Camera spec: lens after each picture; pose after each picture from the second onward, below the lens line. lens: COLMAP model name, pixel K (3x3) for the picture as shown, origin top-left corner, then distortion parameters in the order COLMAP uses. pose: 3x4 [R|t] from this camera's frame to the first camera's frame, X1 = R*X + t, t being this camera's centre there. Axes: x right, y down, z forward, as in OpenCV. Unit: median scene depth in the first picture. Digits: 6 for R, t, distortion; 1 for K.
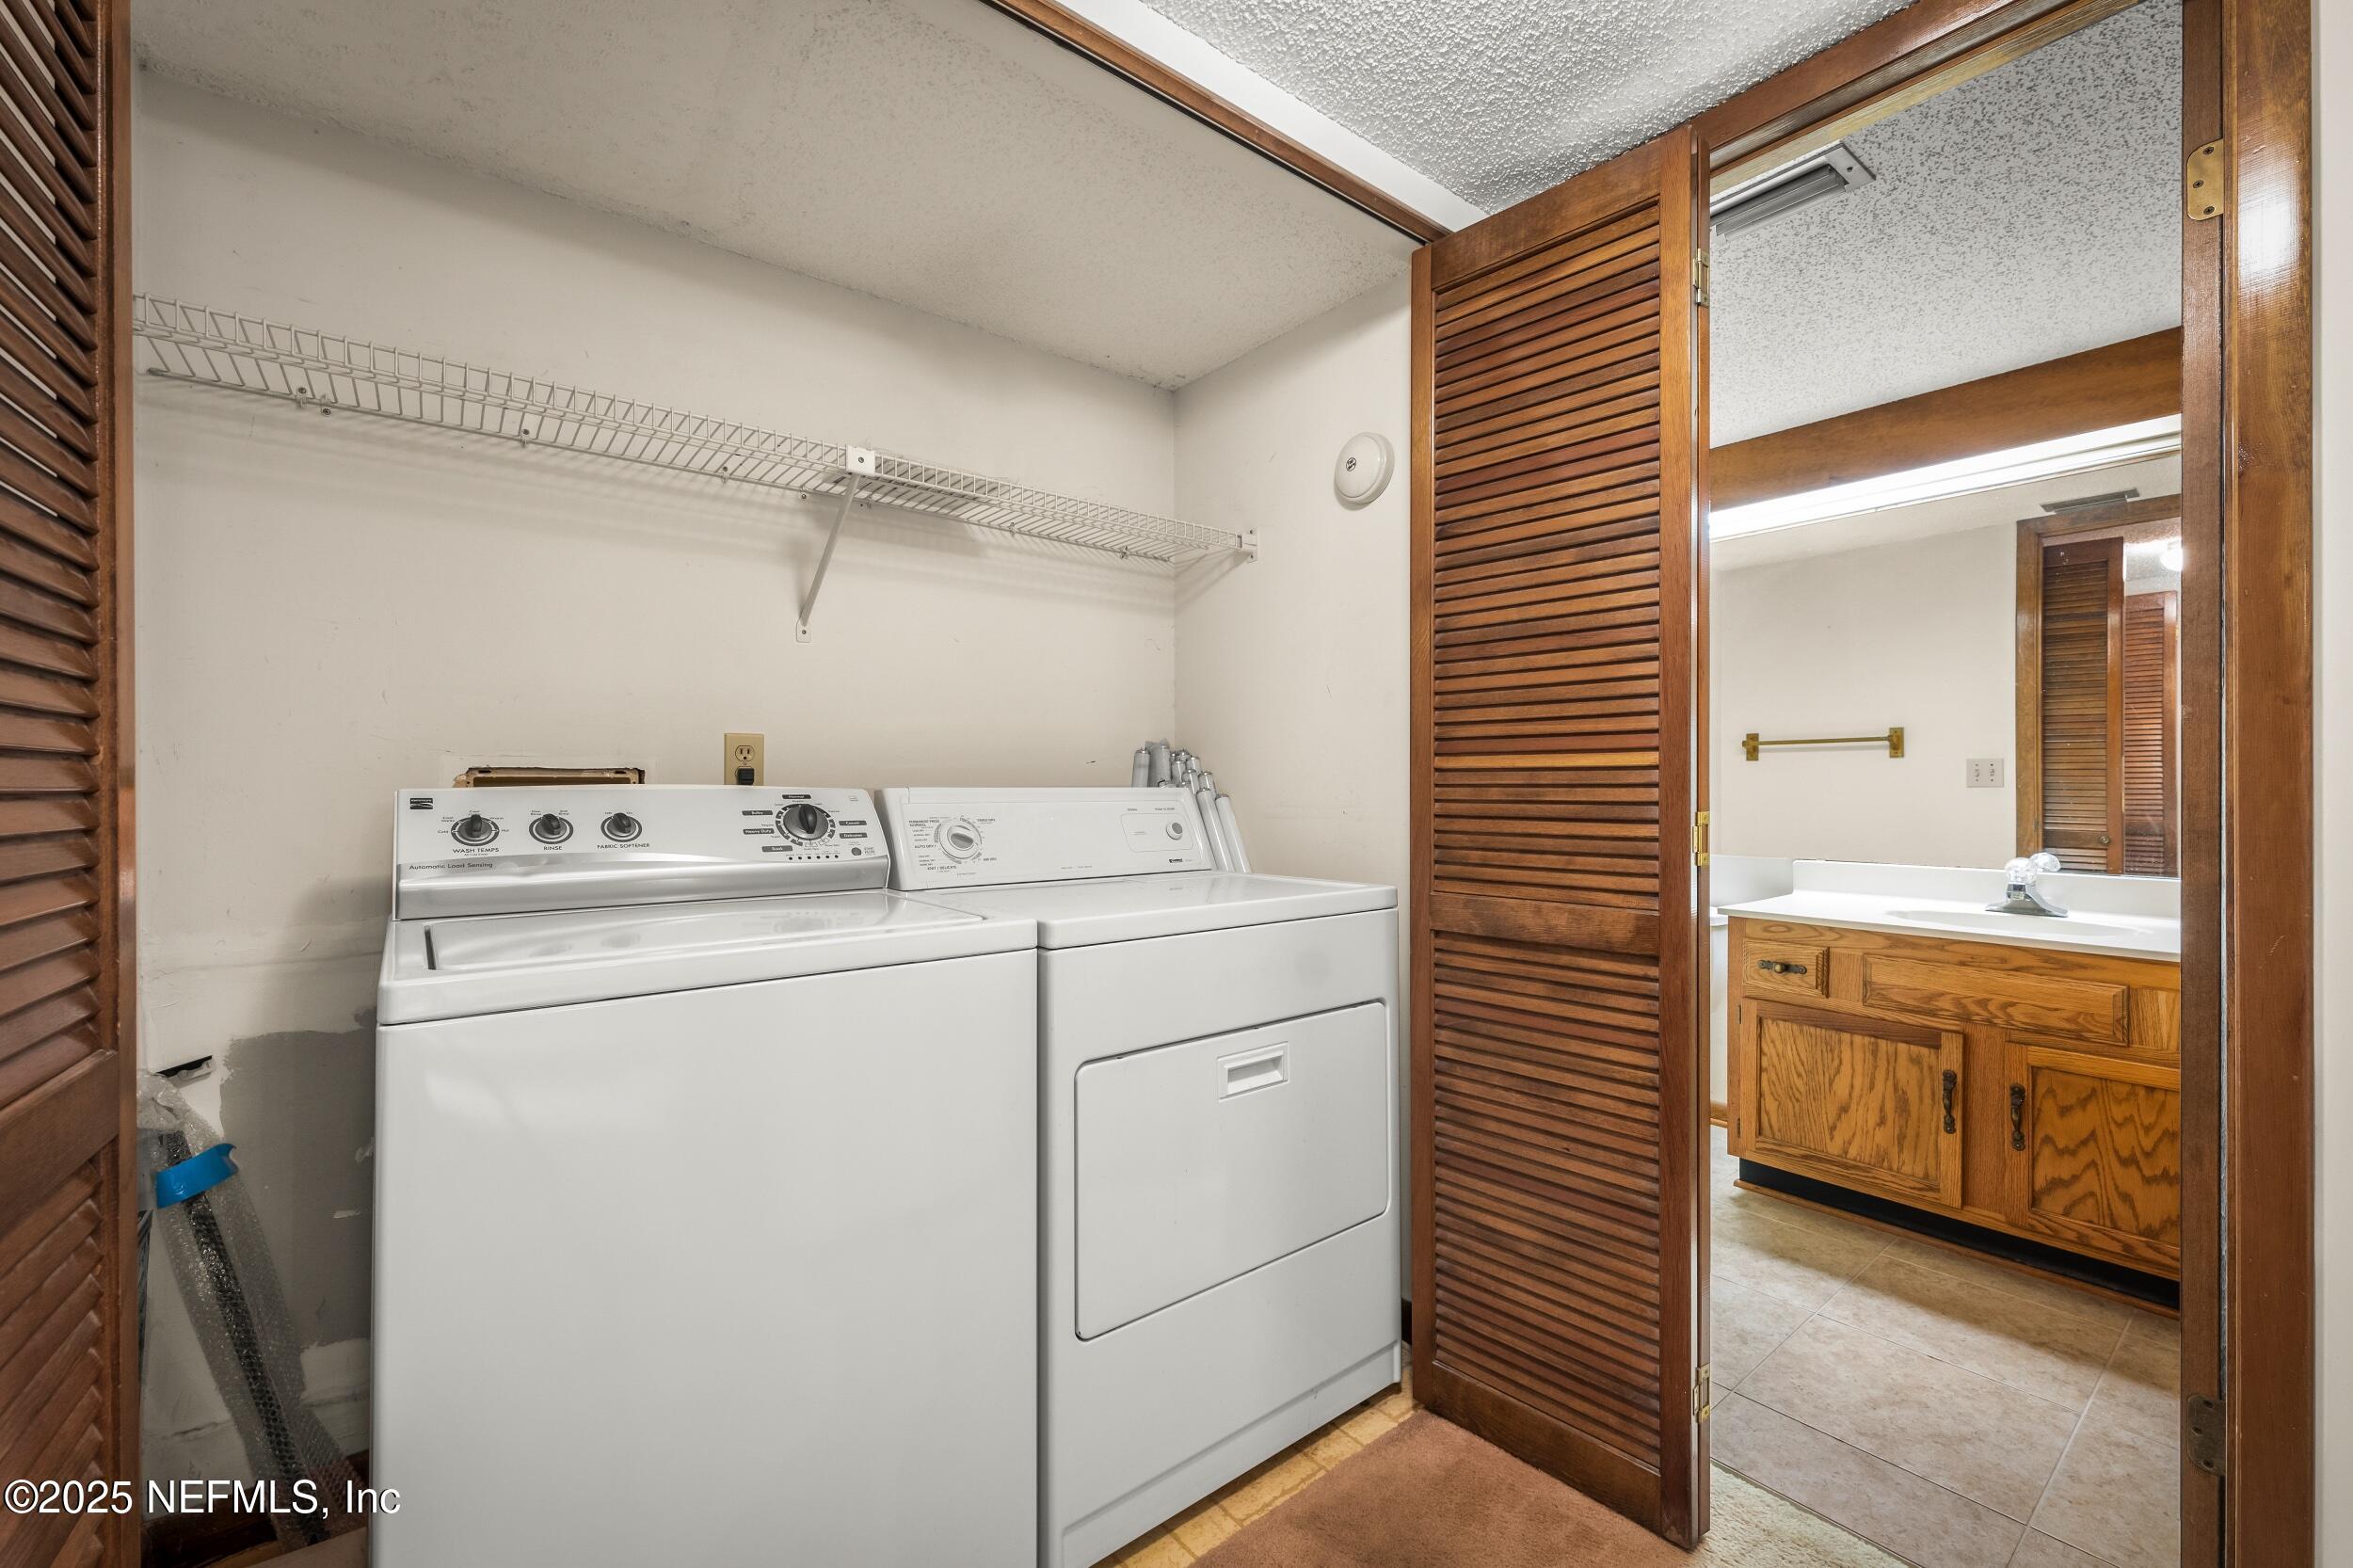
lens RADIAL K [[955.7, 0, 1171.2], [0, 955.7, 782.3], [0, 0, 1]] dist [0.001003, -0.000537]
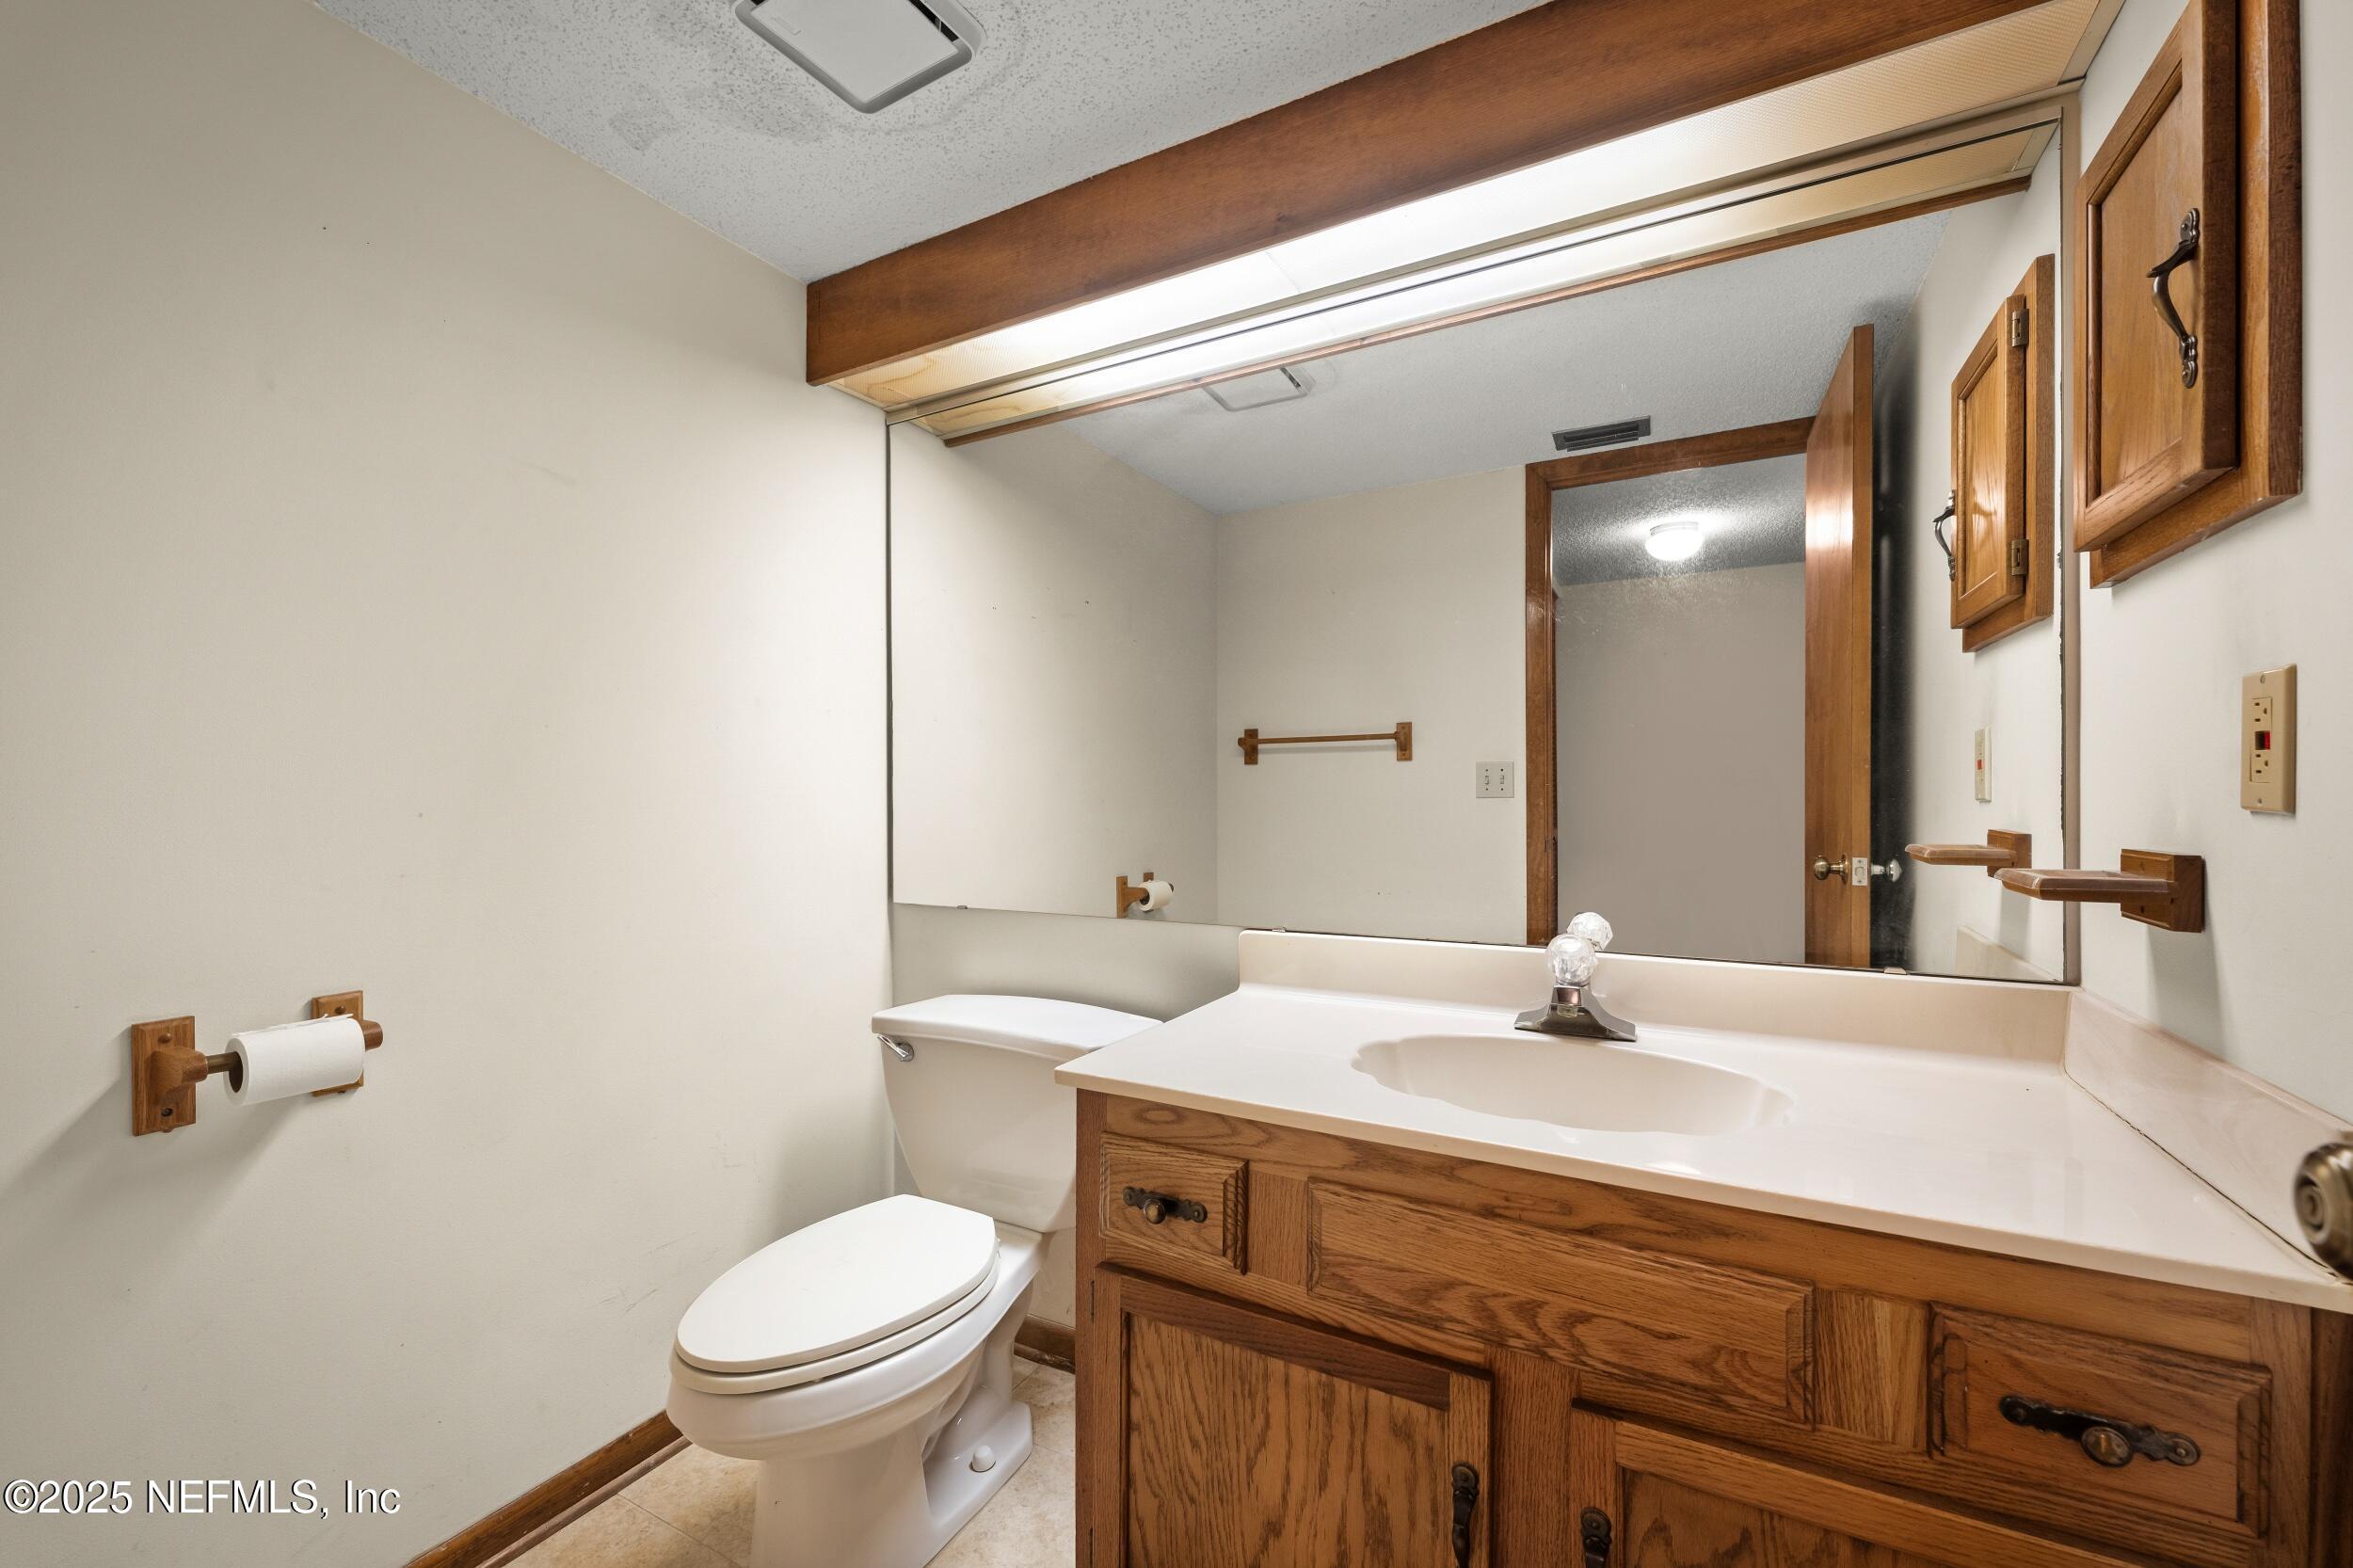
lens RADIAL K [[955.7, 0, 1177.5], [0, 955.7, 792.4], [0, 0, 1]] dist [0.001003, -0.000537]
pose [[0.921373, -0.002137, 0.388675, 0.505701], [0.001887, 0.999998, 0.001026, -0.001824], [-0.388676, -0.000212, 0.921375, 0.626141]]
